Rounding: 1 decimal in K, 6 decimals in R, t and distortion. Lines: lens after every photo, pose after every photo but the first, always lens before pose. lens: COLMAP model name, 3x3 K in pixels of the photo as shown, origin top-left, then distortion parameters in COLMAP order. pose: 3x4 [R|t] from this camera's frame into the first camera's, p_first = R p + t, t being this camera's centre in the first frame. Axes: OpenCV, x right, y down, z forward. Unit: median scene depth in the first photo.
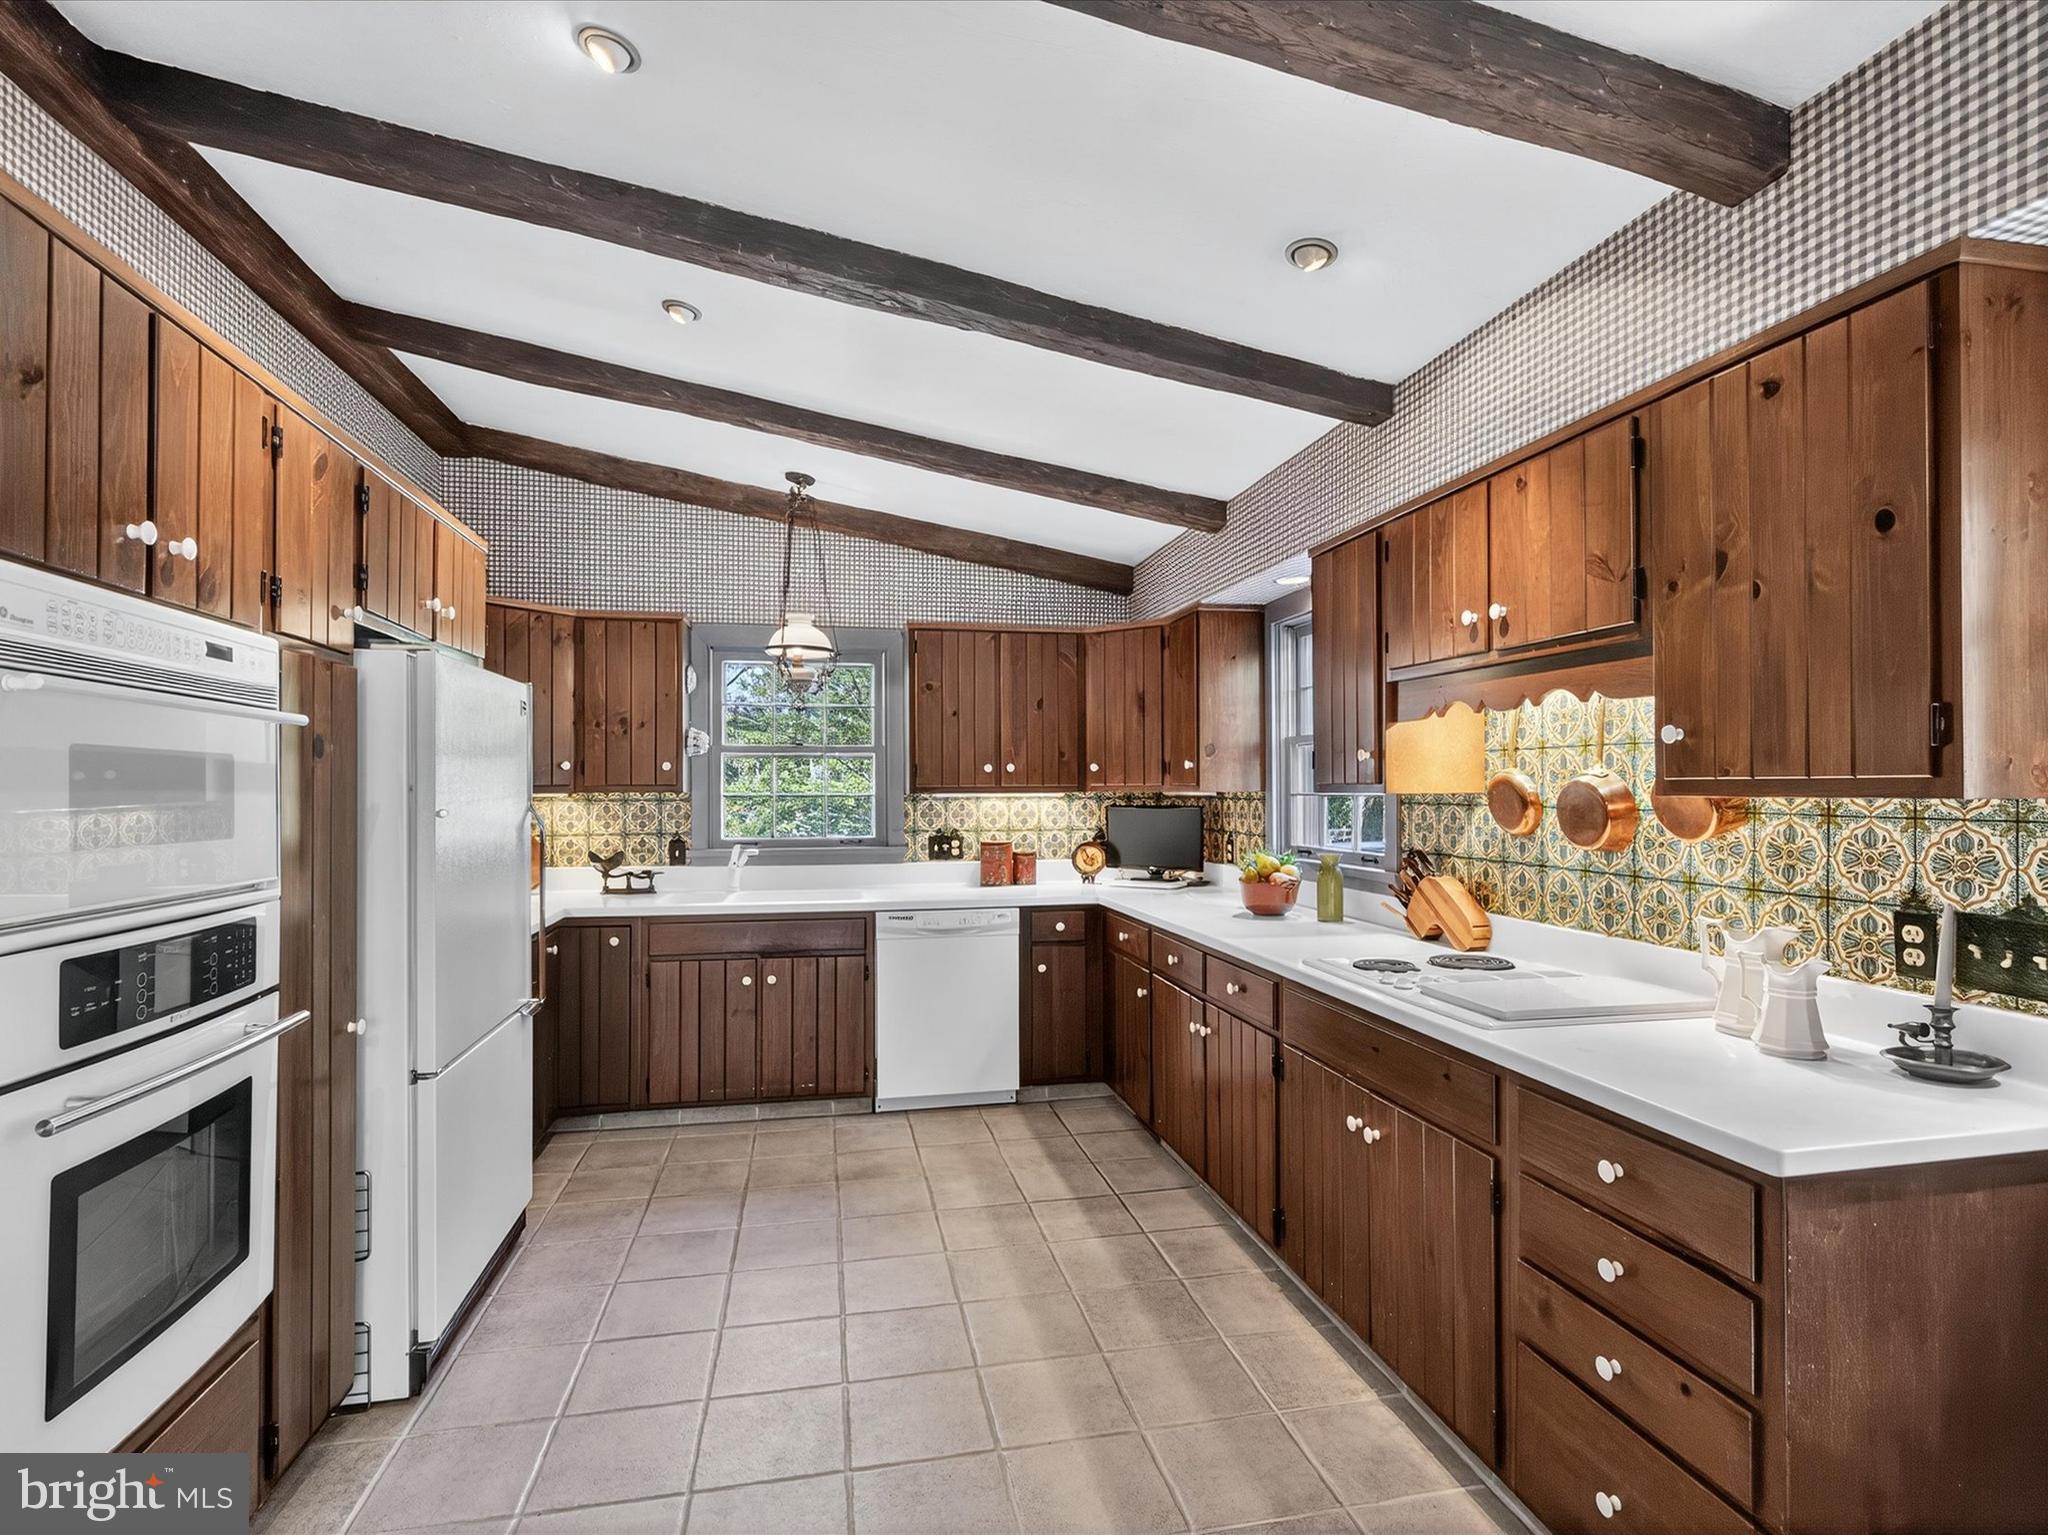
lens RADIAL K [[1029.3, 0, 1039.7], [0, 1029.3, 779.1], [0, 0, 1]] dist [-0.001912, -0.000935]
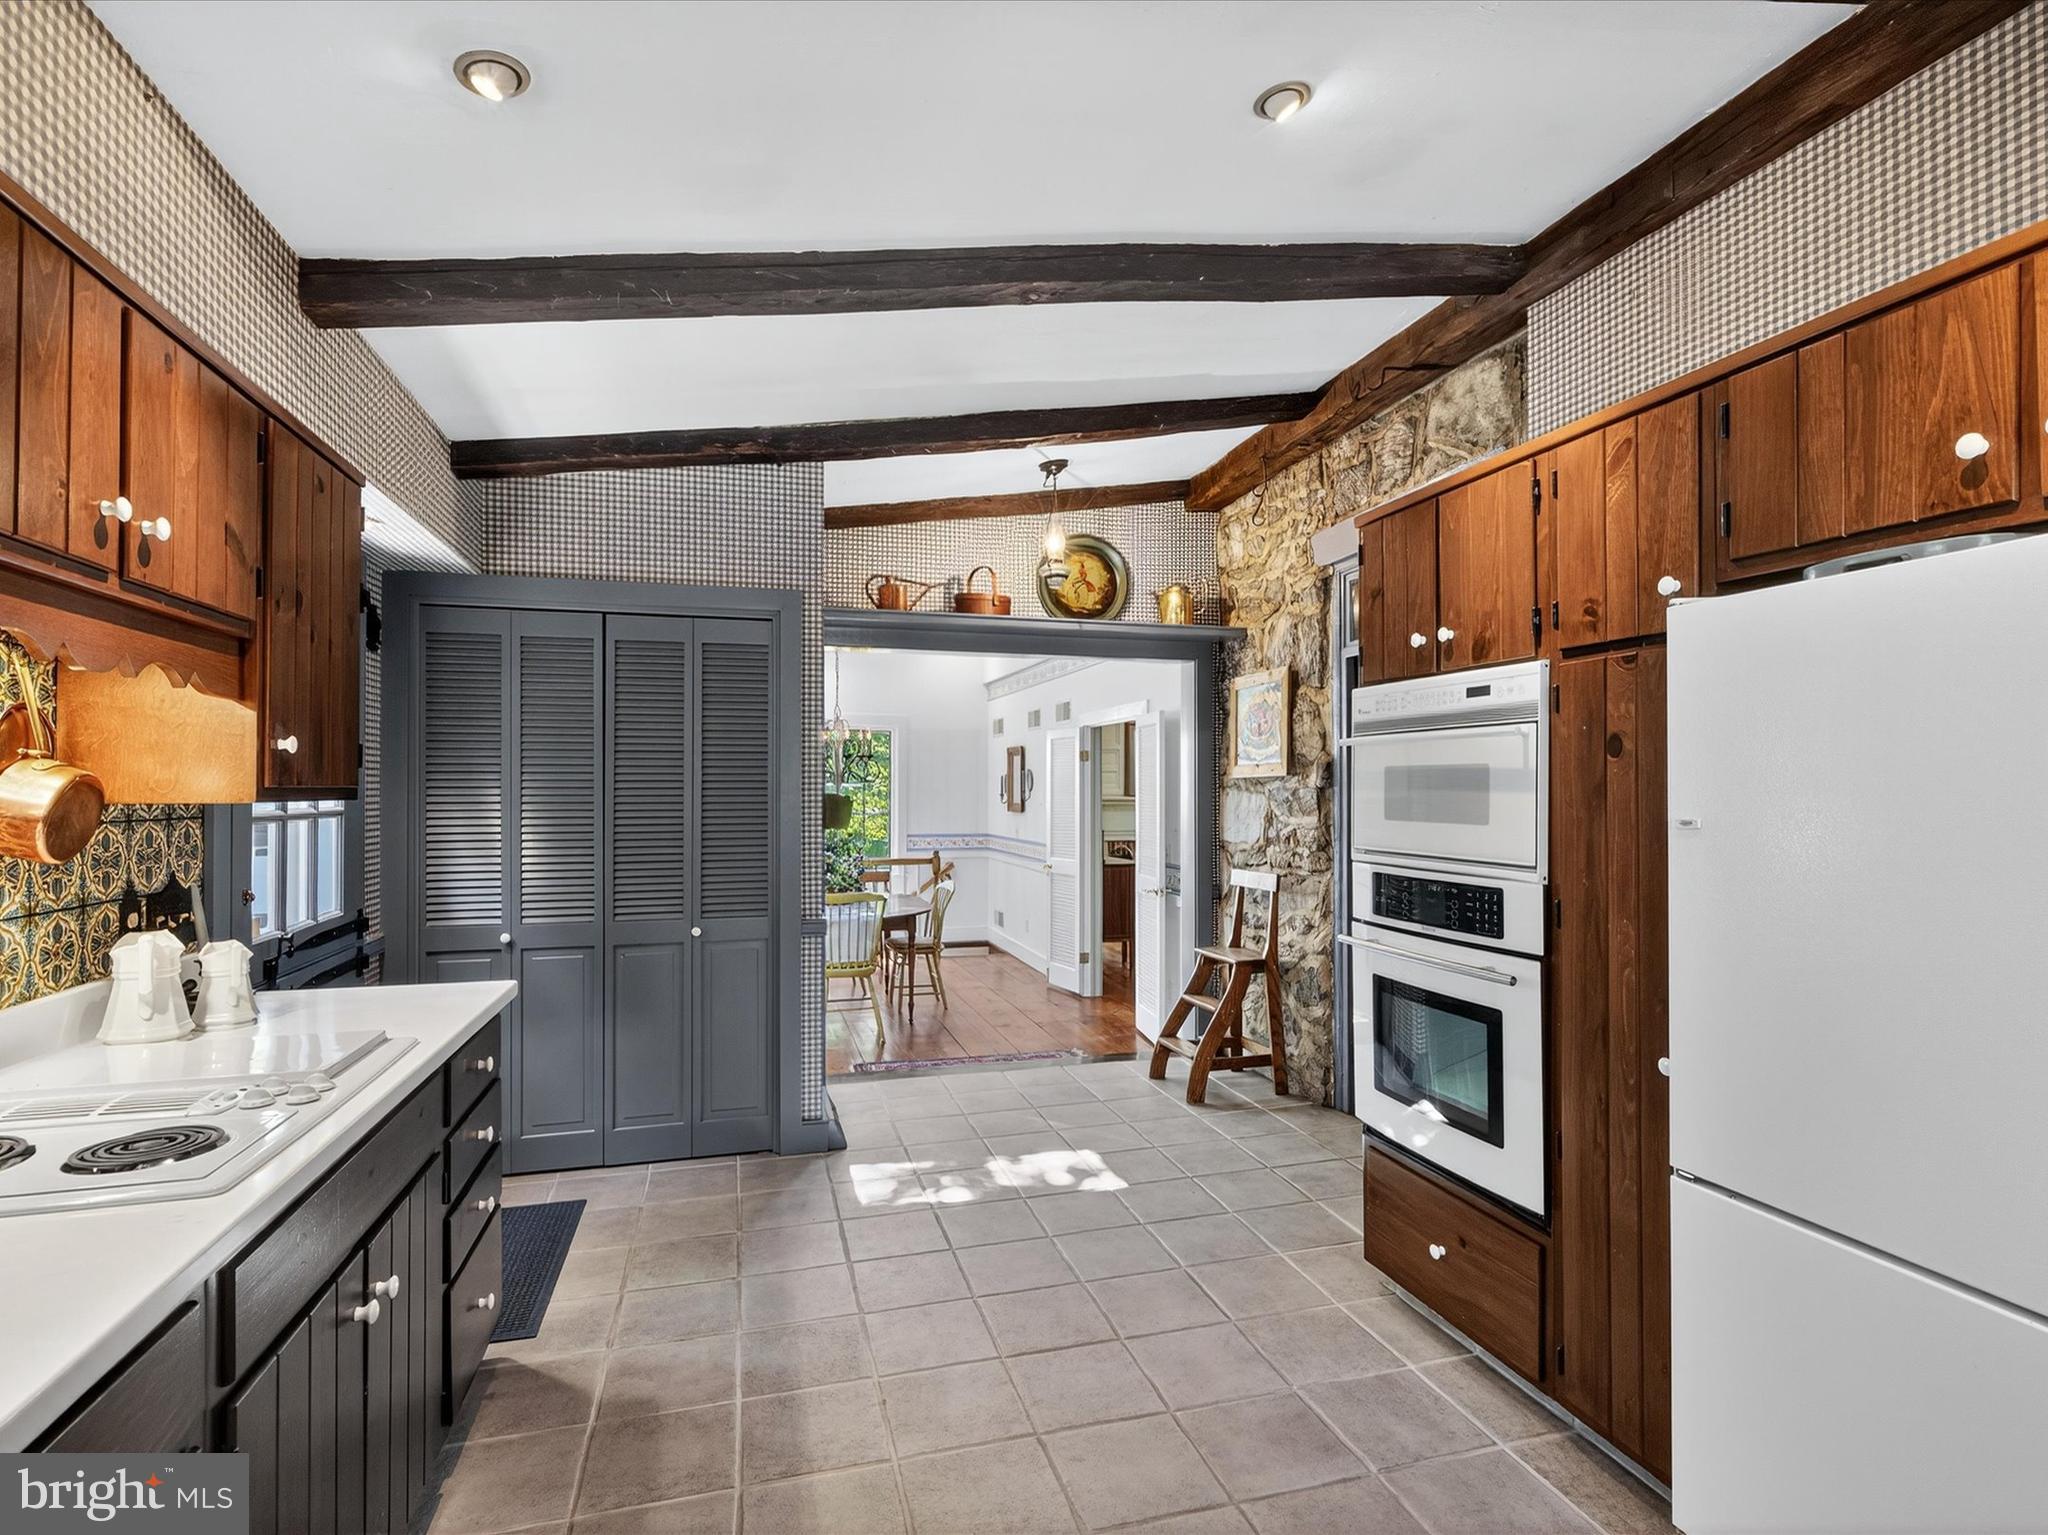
lens RADIAL K [[1029.3, 0, 1021.6], [0, 1029.3, 775.9], [0, 0, 1]] dist [-0.001912, -0.000935]
pose [[-0.998443, 0.002467, -0.055734, -0.038363], [0.003599, 0.999789, -0.020220, 0.007237], [0.055672, -0.020390, -0.998241, 0.932159]]
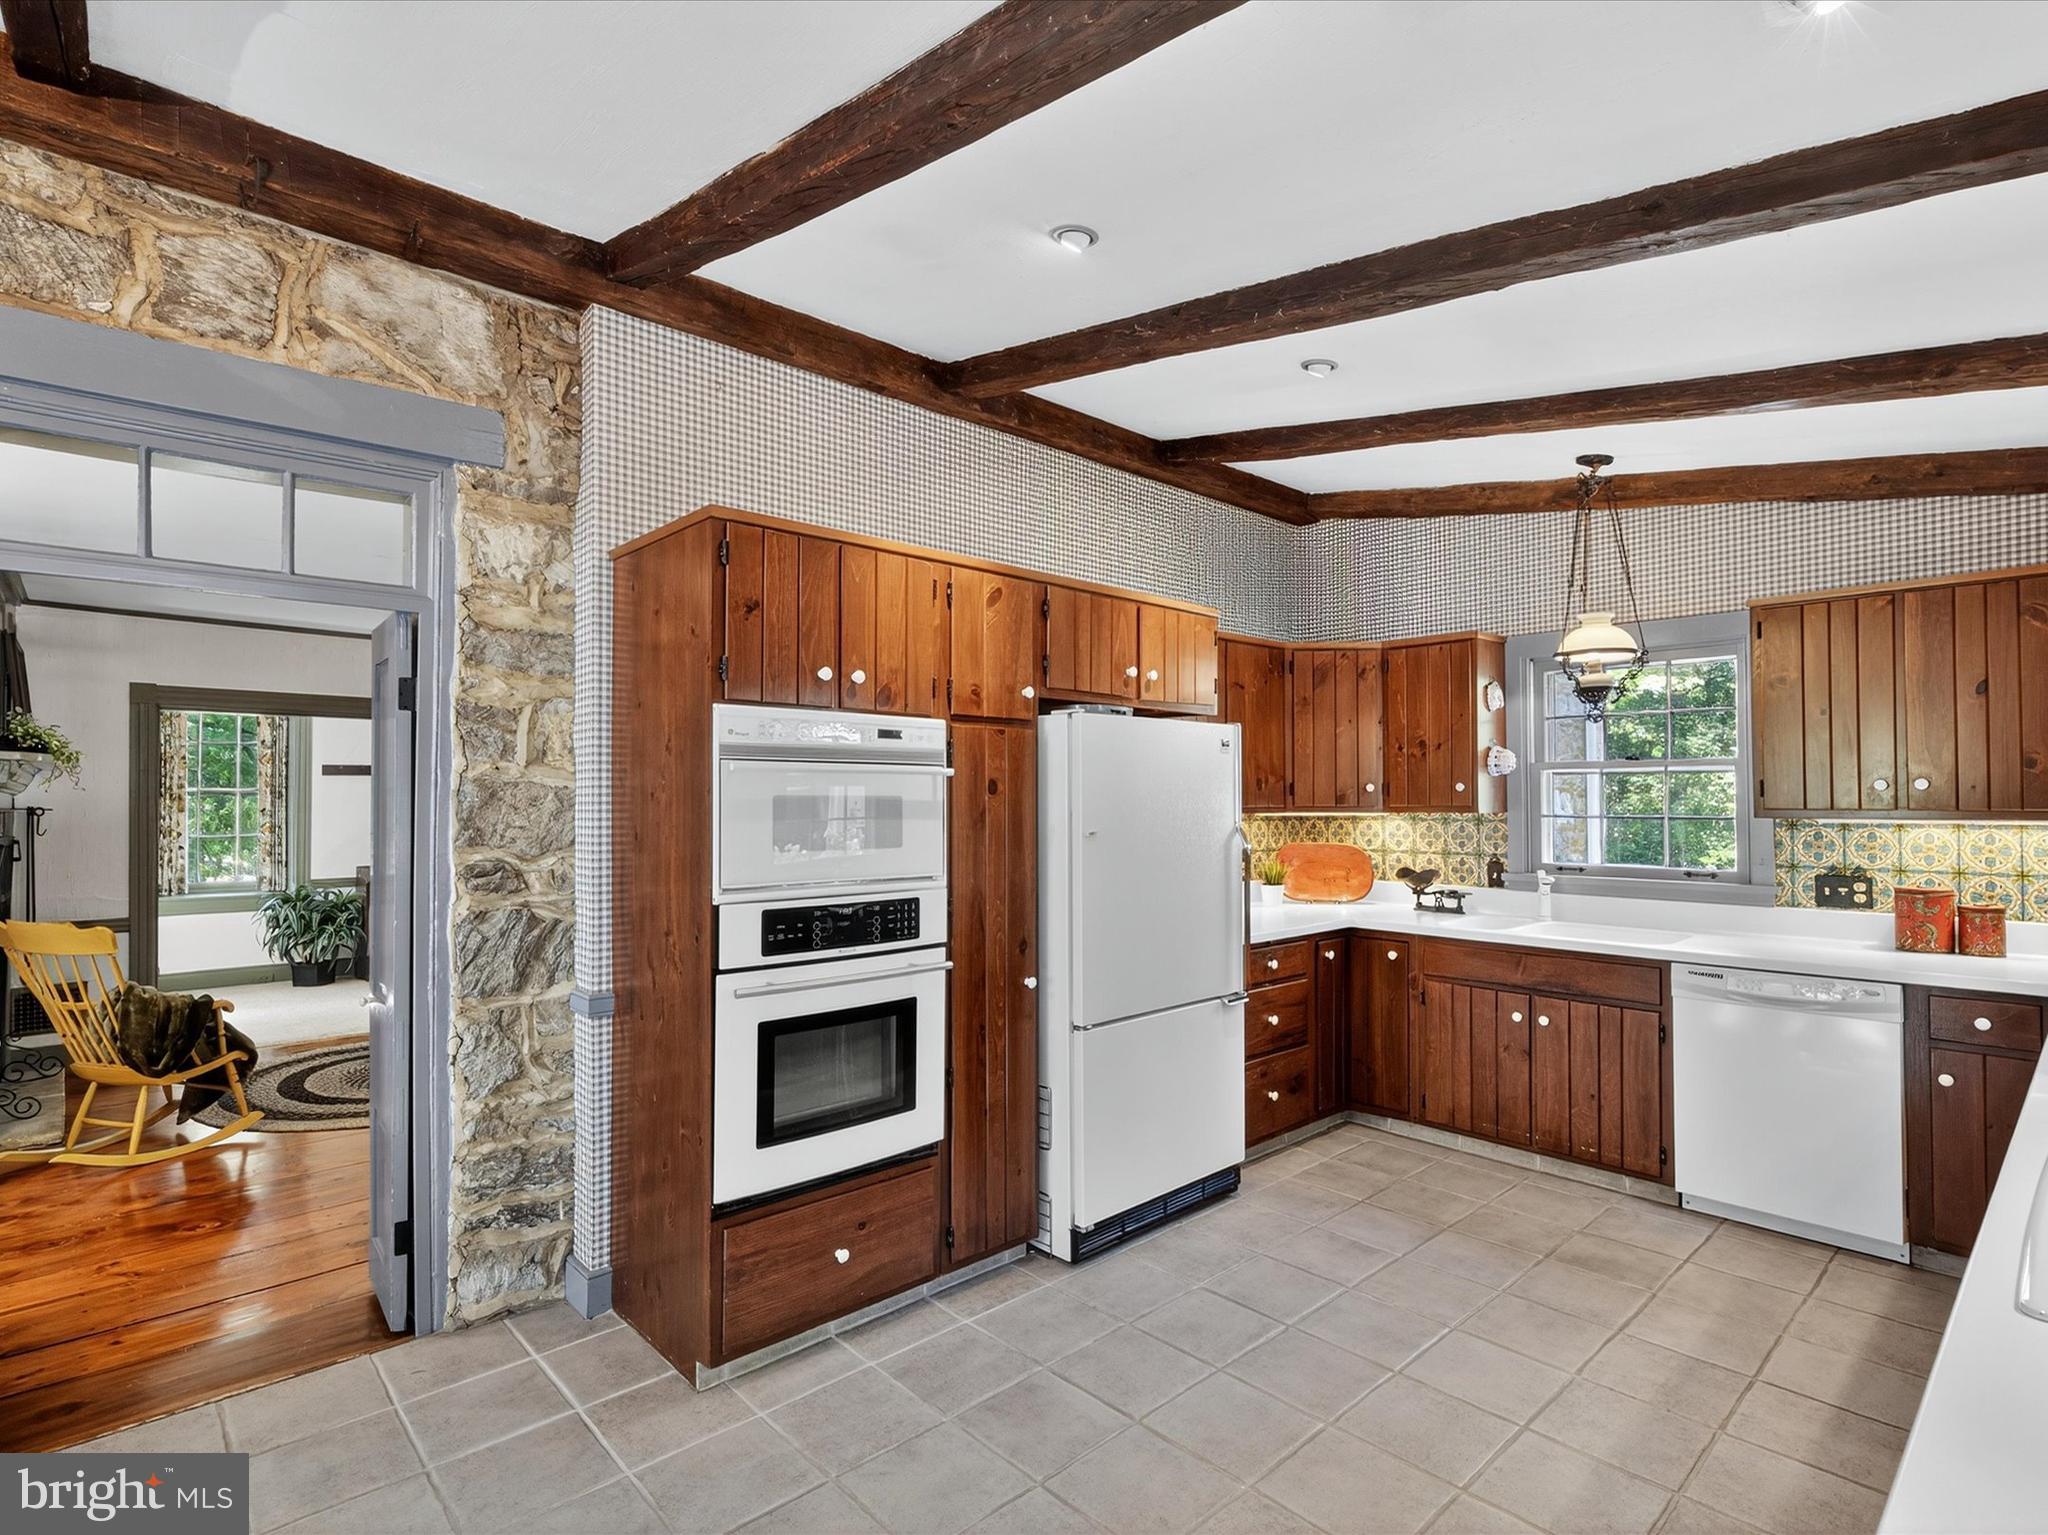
lens RADIAL K [[1029.3, 0, 1033.8], [0, 1029.3, 777.0], [0, 0, 1]] dist [-0.001912, -0.000935]
pose [[0.509833, -0.015208, -0.860139, 0.290827], [0.007606, 0.999884, -0.013170, -0.012318], [0.860240, 0.000172, 0.509890, 0.140881]]
